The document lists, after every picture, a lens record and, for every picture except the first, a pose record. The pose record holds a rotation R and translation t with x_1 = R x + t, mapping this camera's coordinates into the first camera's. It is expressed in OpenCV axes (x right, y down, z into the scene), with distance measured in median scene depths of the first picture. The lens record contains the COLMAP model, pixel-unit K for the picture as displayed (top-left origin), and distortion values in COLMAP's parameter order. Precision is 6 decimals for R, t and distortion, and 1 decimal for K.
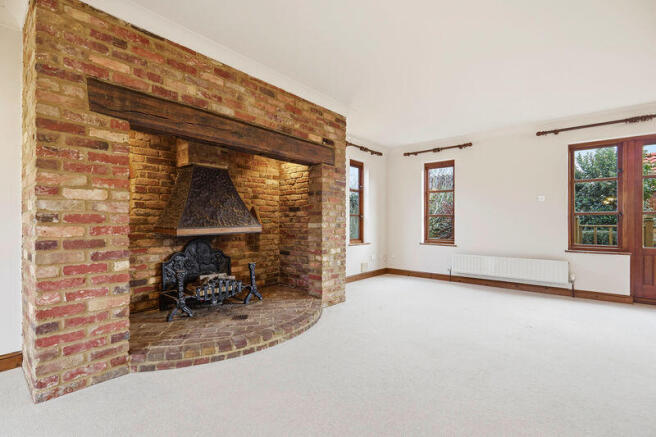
lens RADIAL K [[303.3, 0, 324.4], [0, 303.3, 221.4], [0, 0, 1]] dist [0.003502, -0.000381]
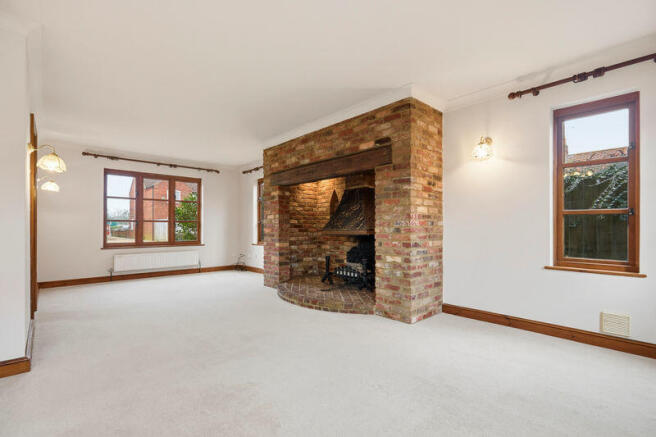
lens RADIAL K [[303.3, 0, 326.8], [0, 303.3, 225.9], [0, 0, 1]] dist [0.003502, -0.000381]
pose [[-0.112629, -0.004082, -0.993629, 1.588566], [0.005701, 0.999972, -0.004754, 0.006085], [0.993621, -0.006200, -0.112603, 1.536394]]
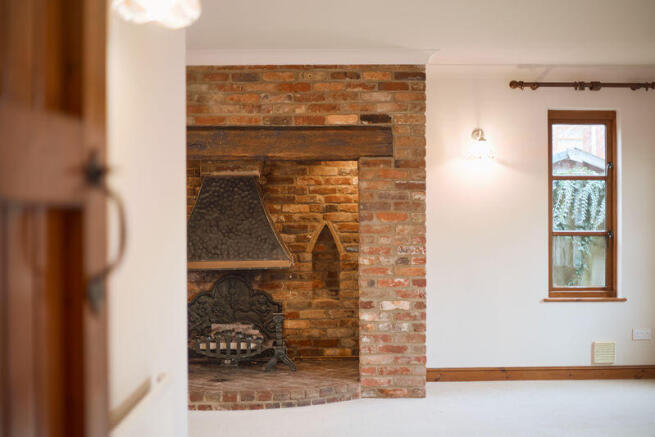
lens RADIAL K [[945.2, 0, 323.8], [0, 945.2, 214.4], [0, 0, 1]] dist [-0.107511, 0.000000]
pose [[0.661327, -0.005445, -0.750078, 2.175949], [0.007118, 0.999974, -0.000984, -0.124343], [0.750064, -0.004688, 0.661348, -0.474357]]
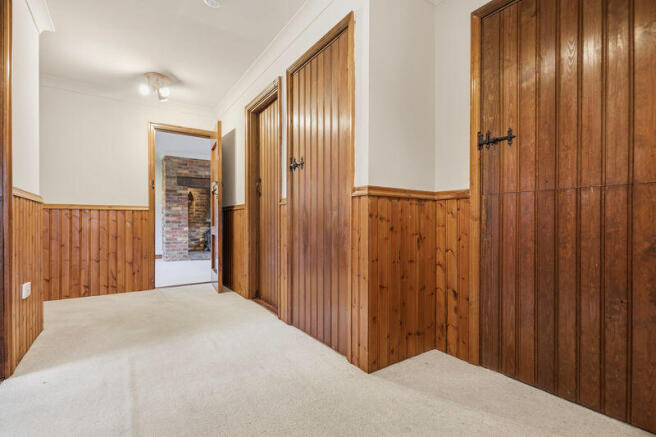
lens RADIAL K [[303.3, 0, 326.2], [0, 303.3, 220.3], [0, 0, 1]] dist [0.003502, -0.000381]
pose [[0.967156, -0.005906, -0.254114, 1.604620], [0.004989, 0.999979, -0.004252, 0.065761], [0.254134, 0.002844, 0.967165, -1.768987]]
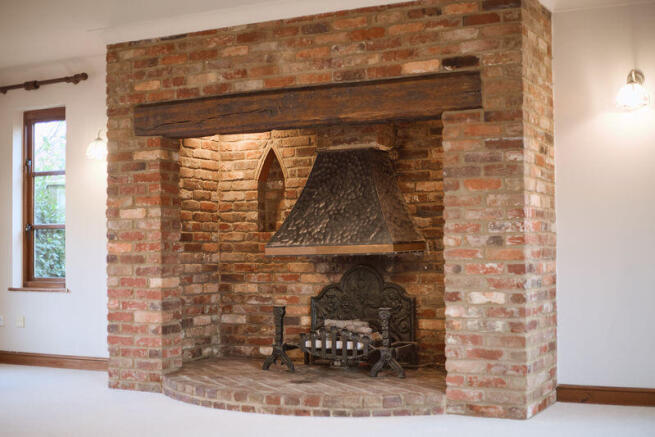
lens RADIAL K [[945.2, 0, 321.4], [0, 945.2, 219.0], [0, 0, 1]] dist [-0.107511, 0.000000]
pose [[0.226428, -0.031785, -0.973509, 2.257569], [0.013280, 0.999475, -0.029544, 0.032827], [0.973937, -0.006238, 0.226731, 0.759945]]
